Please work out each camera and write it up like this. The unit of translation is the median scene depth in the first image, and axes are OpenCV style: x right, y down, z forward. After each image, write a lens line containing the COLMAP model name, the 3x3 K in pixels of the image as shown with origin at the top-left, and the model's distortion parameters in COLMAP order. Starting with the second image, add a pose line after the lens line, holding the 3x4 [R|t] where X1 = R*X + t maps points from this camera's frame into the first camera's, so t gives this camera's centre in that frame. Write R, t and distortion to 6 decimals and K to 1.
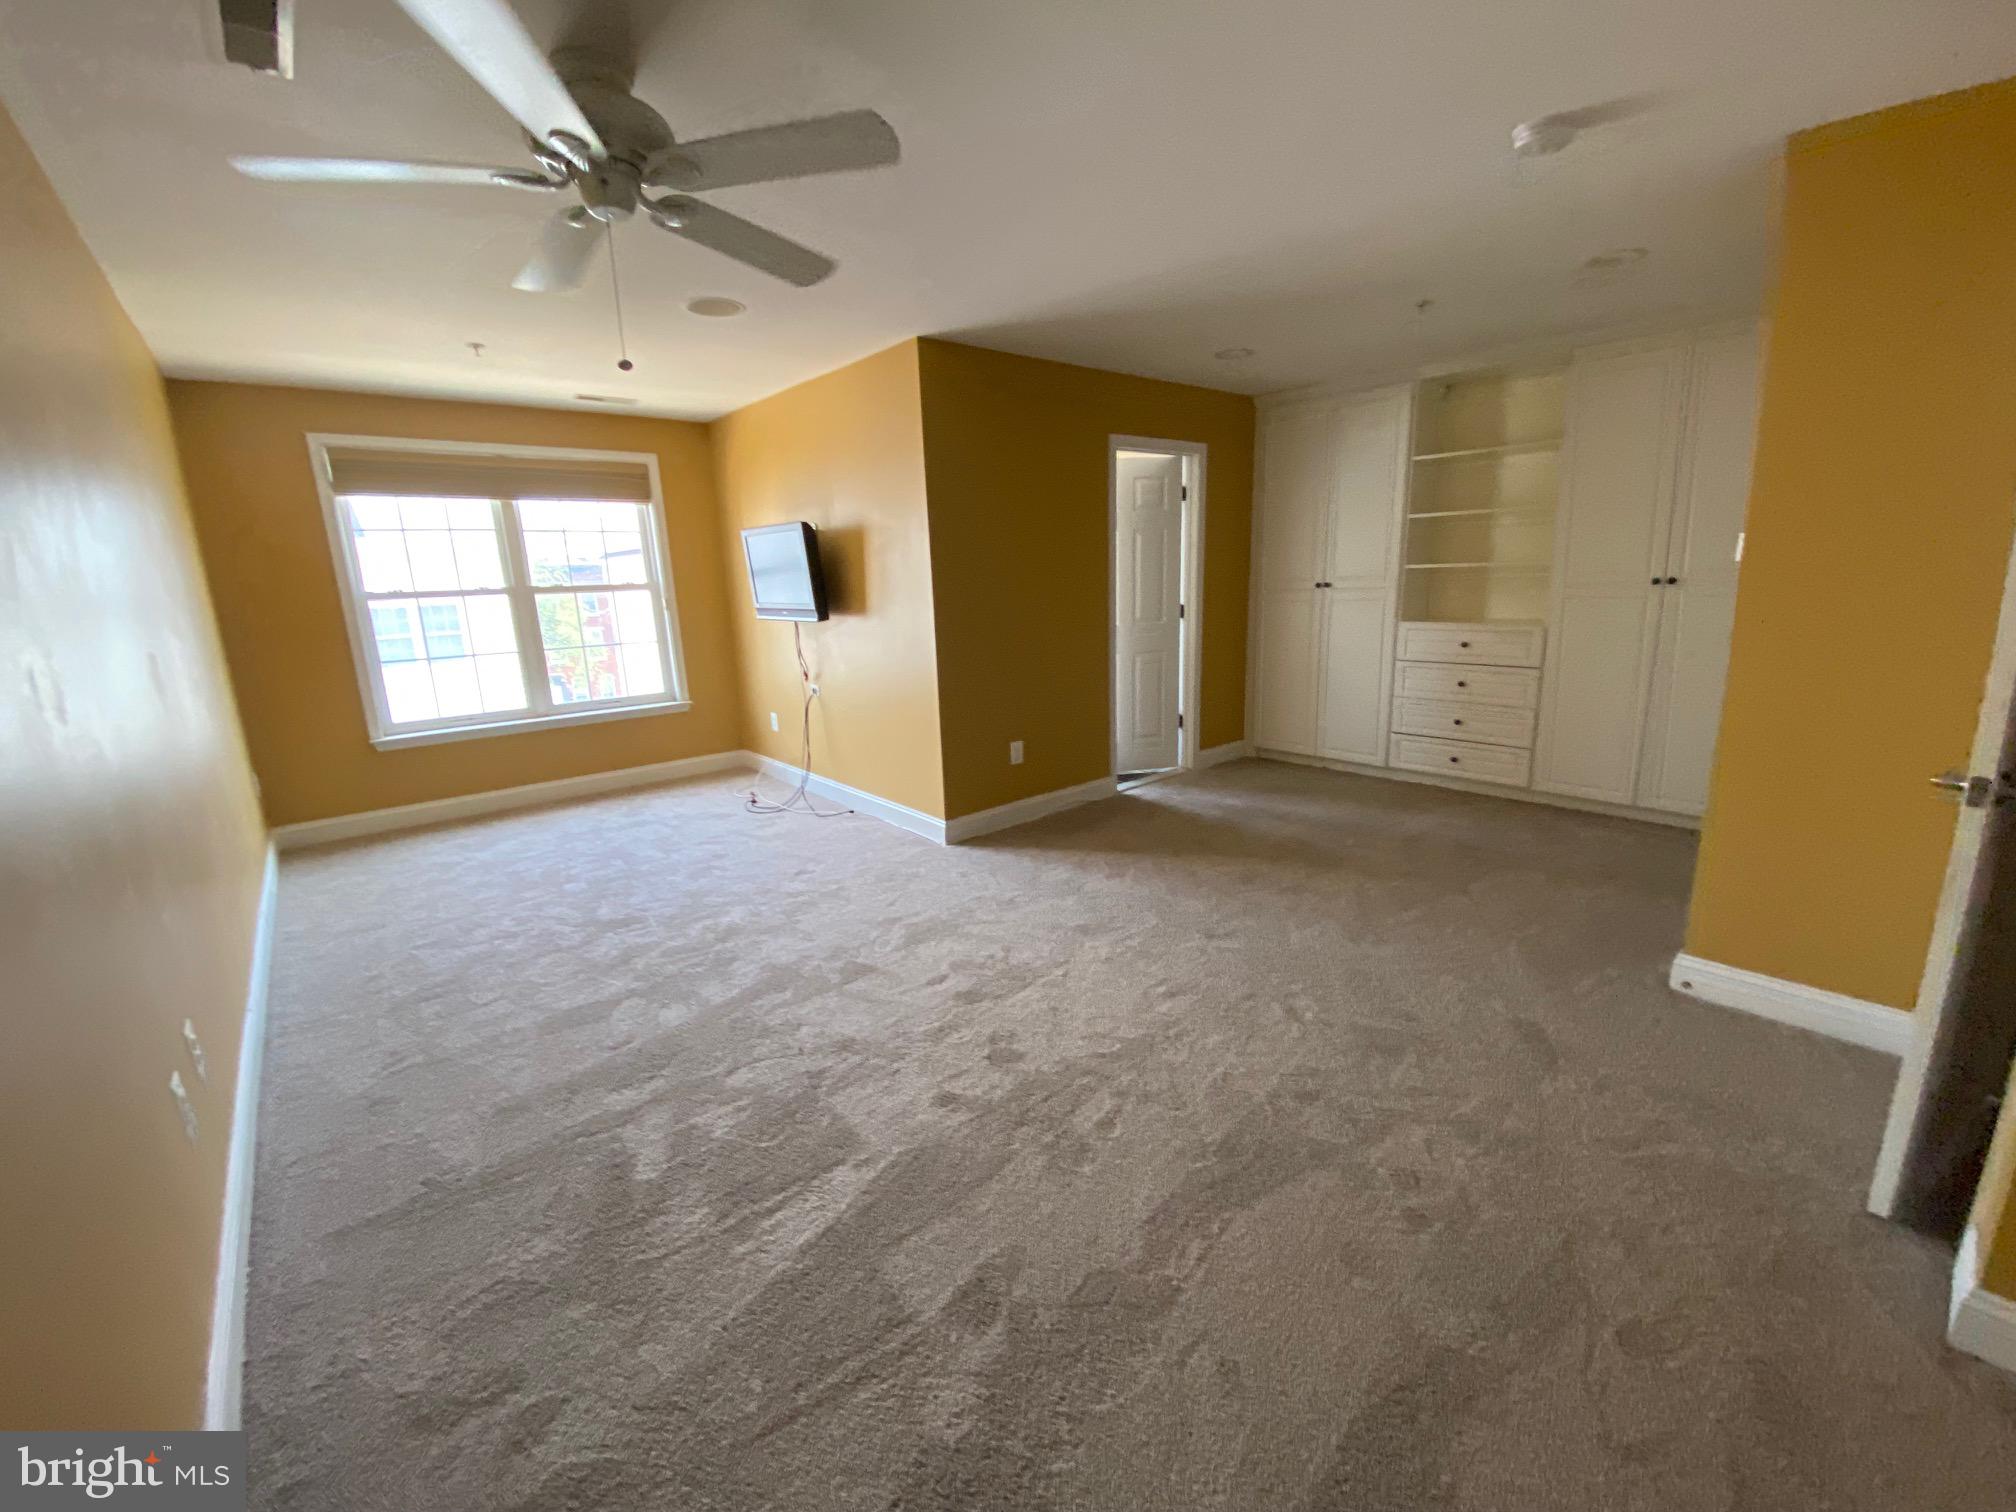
lens RADIAL K [[813.7, 0, 1008.0], [0, 813.7, 756.0], [0, 0, 1]] dist [0.040468, -0.030430]
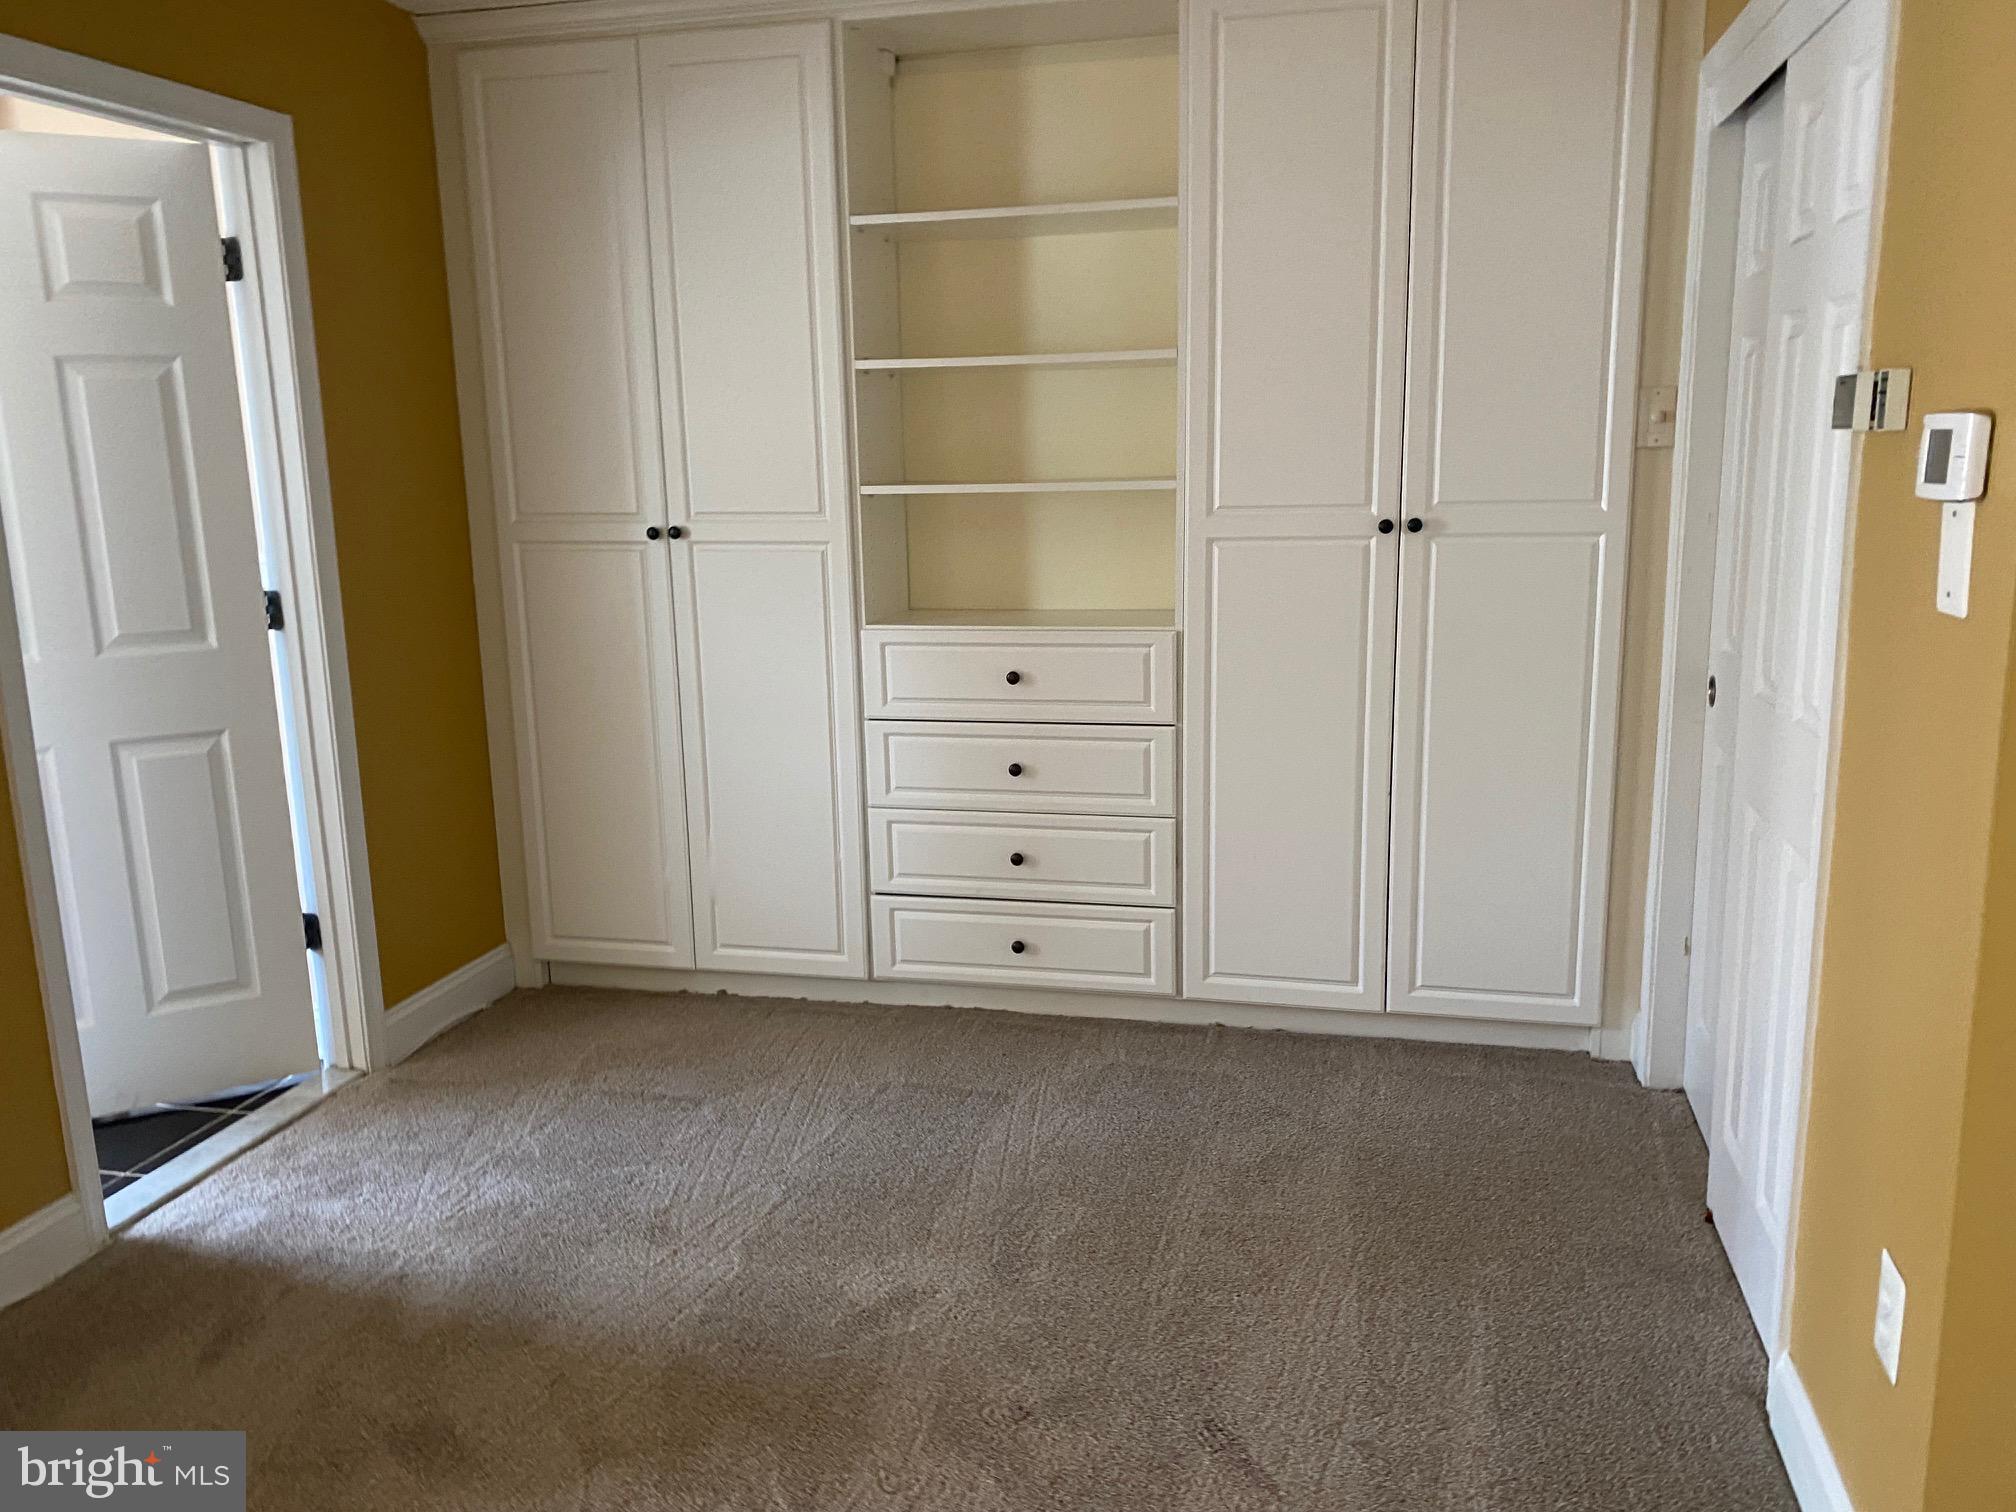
lens RADIAL K [[1503.0, 0, 1014.4], [0, 1503.0, 764.8], [0, 0, 1]] dist [0.003433, 0.000424]
pose [[0.808980, -0.098413, 0.579539, 0.108552], [0.123817, 0.992296, -0.004332, -0.085784], [-0.574648, 0.075261, 0.814933, 0.376751]]
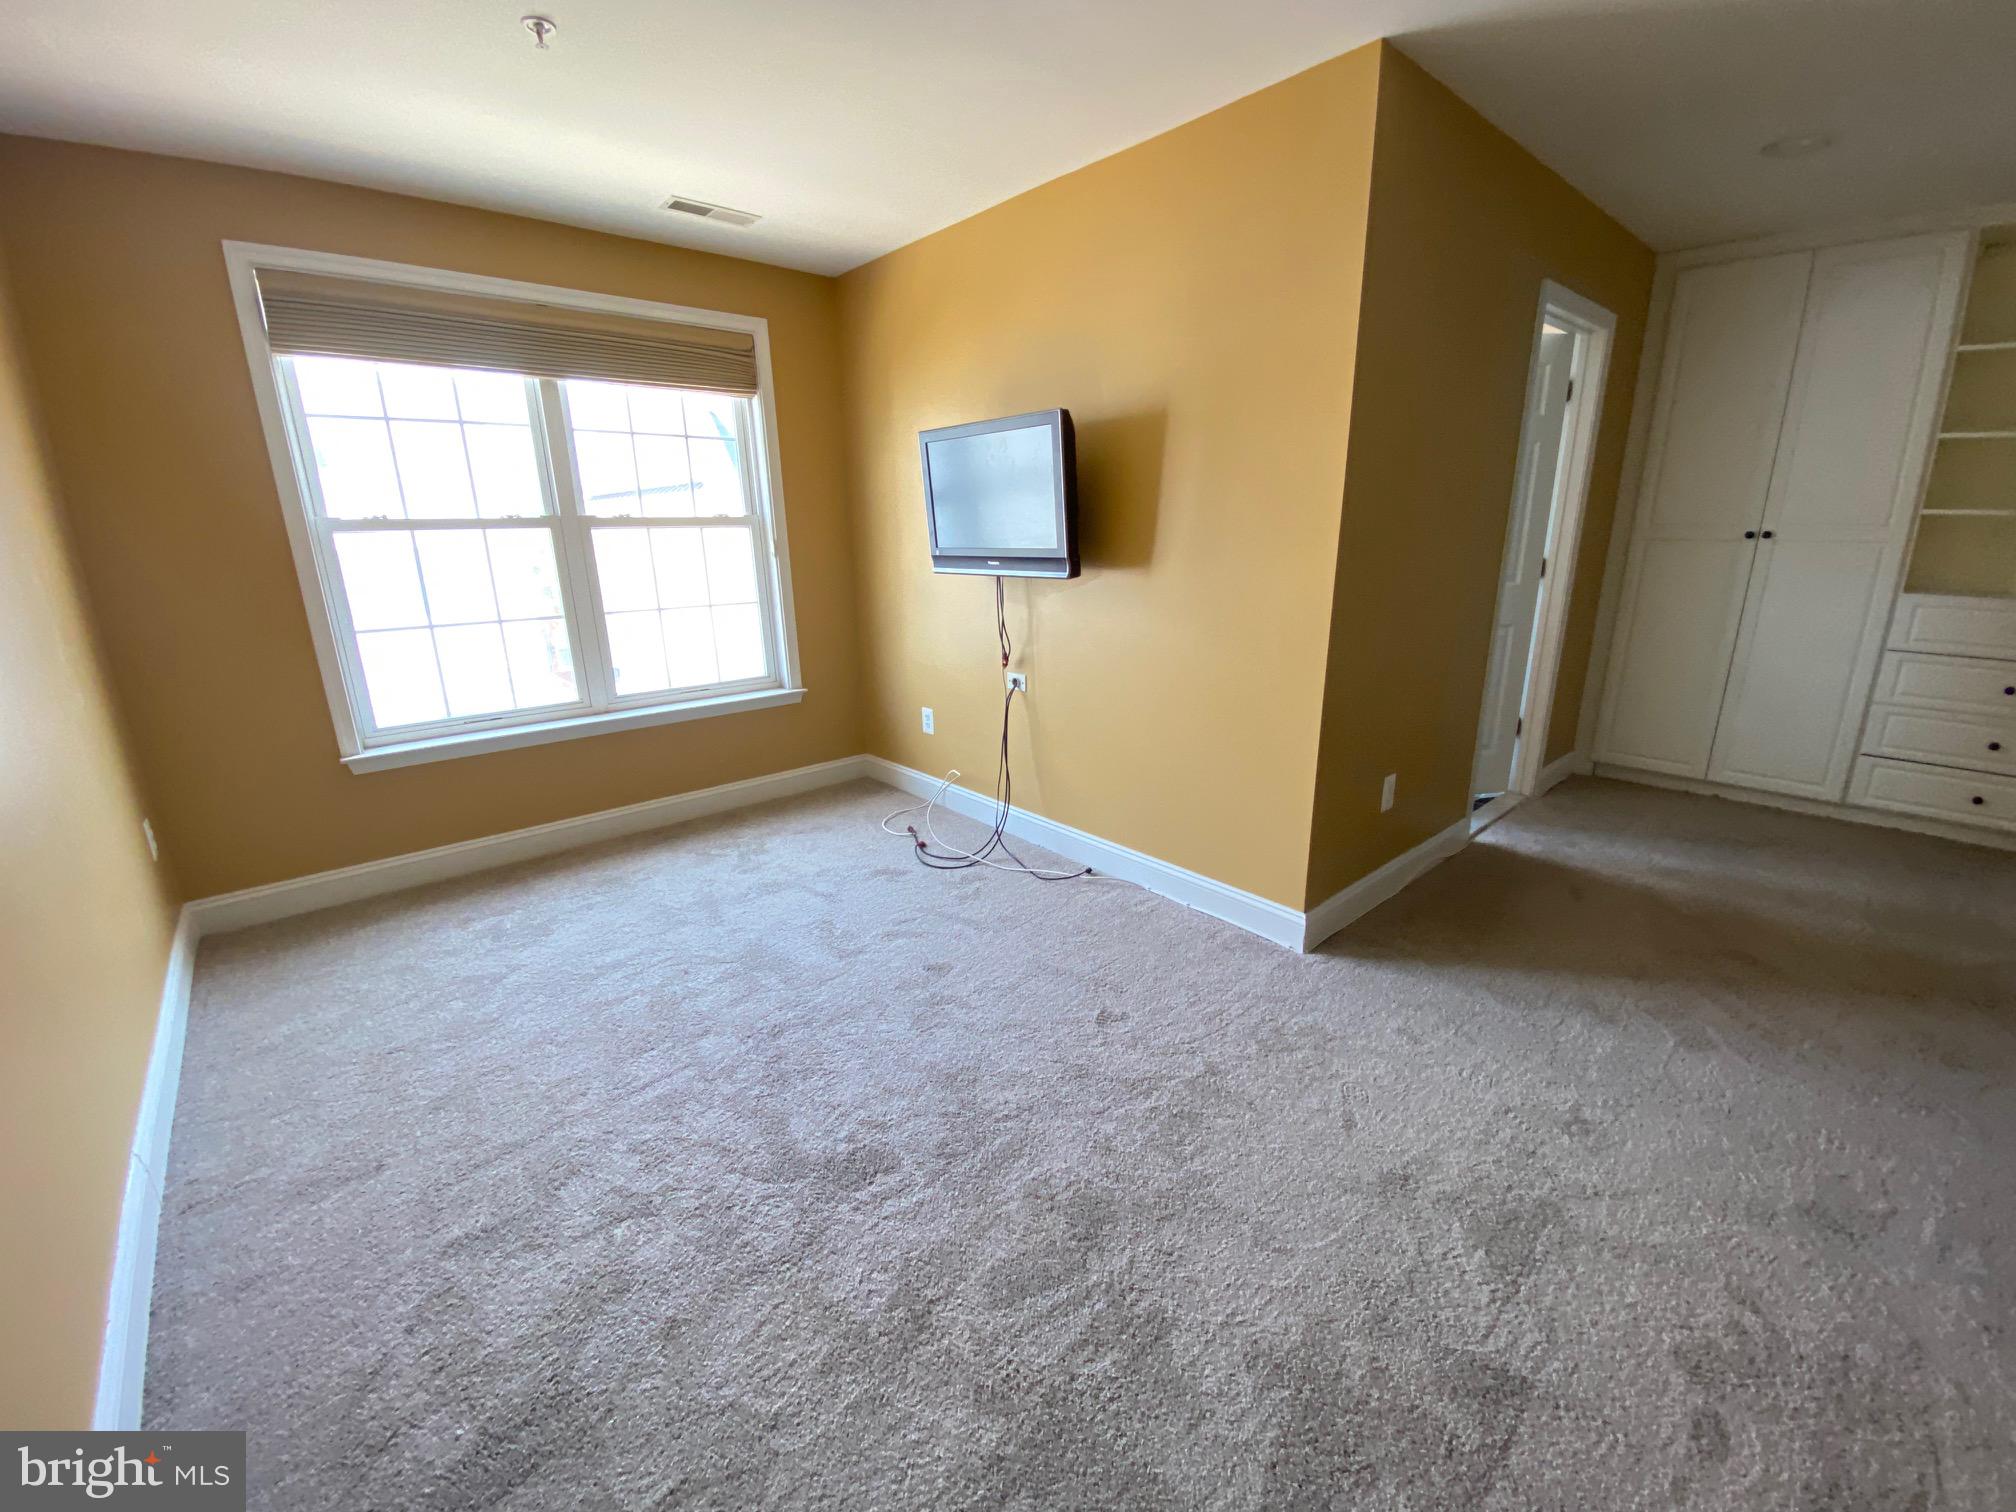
lens RADIAL K [[812.0, 0, 1007.0], [0, 812.0, 749.9], [0, 0, 1]] dist [0.044903, -0.030211]
pose [[0.999631, 0.011192, 0.024749, -0.277694], [-0.012327, 0.998857, 0.046175, -0.058958], [-0.024204, -0.046463, 0.998627, 0.355019]]
